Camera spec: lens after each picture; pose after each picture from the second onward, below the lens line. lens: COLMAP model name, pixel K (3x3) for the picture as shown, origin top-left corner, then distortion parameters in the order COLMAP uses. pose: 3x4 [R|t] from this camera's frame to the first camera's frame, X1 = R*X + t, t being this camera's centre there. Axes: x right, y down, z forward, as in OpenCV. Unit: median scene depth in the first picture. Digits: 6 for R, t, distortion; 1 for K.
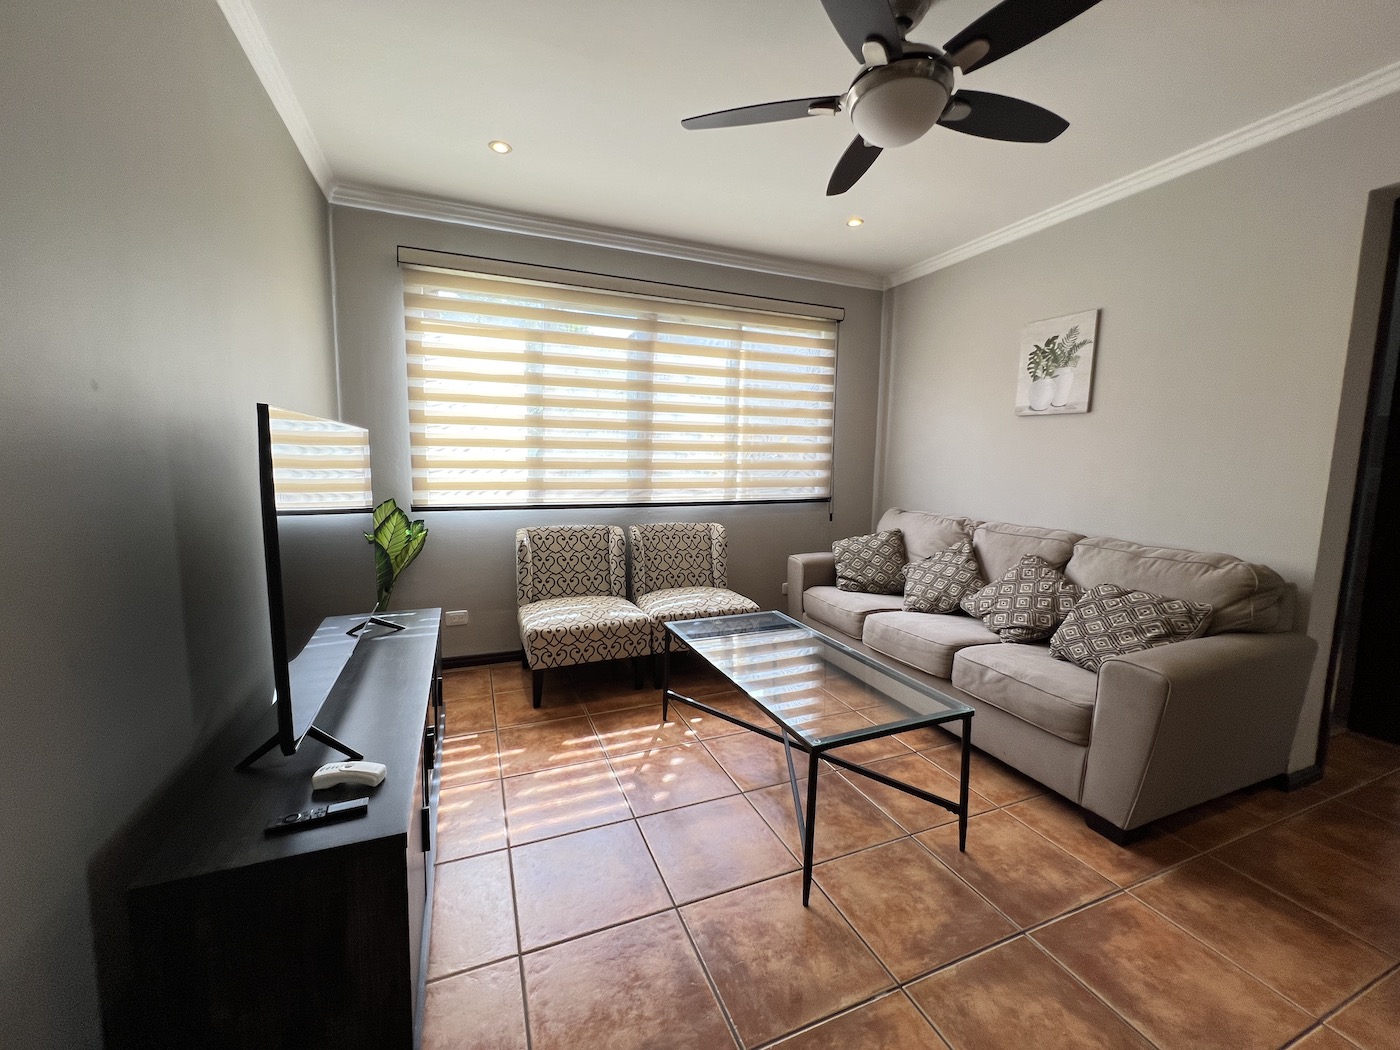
lens RADIAL K [[564.4, 0, 700.7], [0, 564.4, 520.5], [0, 0, 1]] dist [-0.000183, 0.000342]
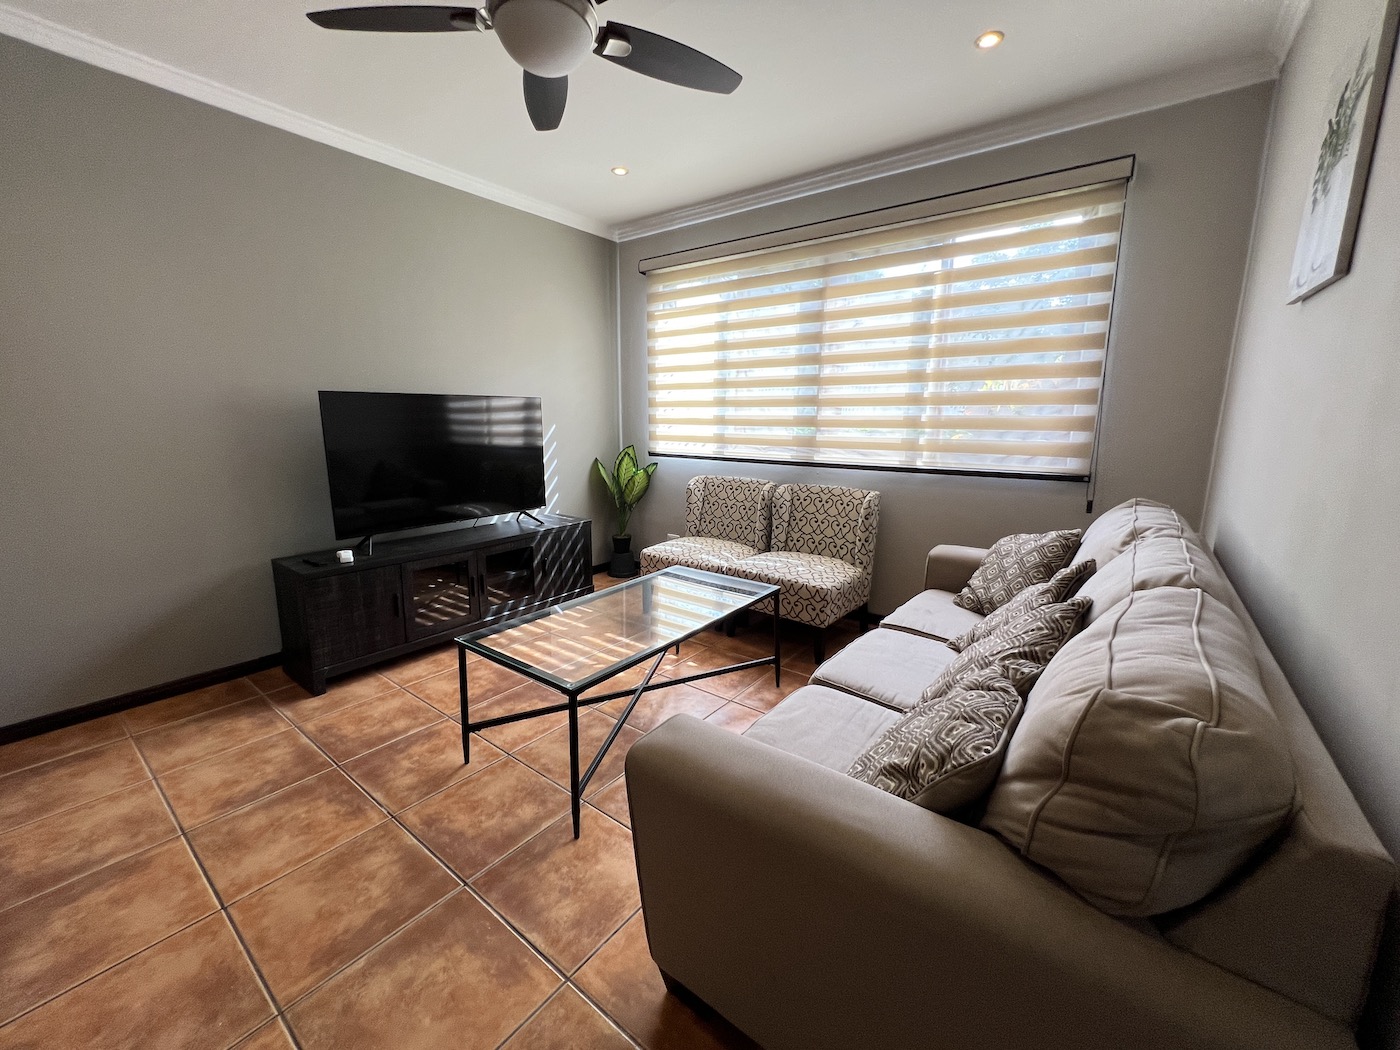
lens RADIAL K [[564.4, 0, 697.2], [0, 564.4, 521.4], [0, 0, 1]] dist [-0.000183, 0.000342]
pose [[0.497206, 0.149668, -0.854626, 0.680659], [-0.093738, 0.988510, 0.118580, -0.028863], [0.862554, 0.021152, 0.505523, 0.369228]]
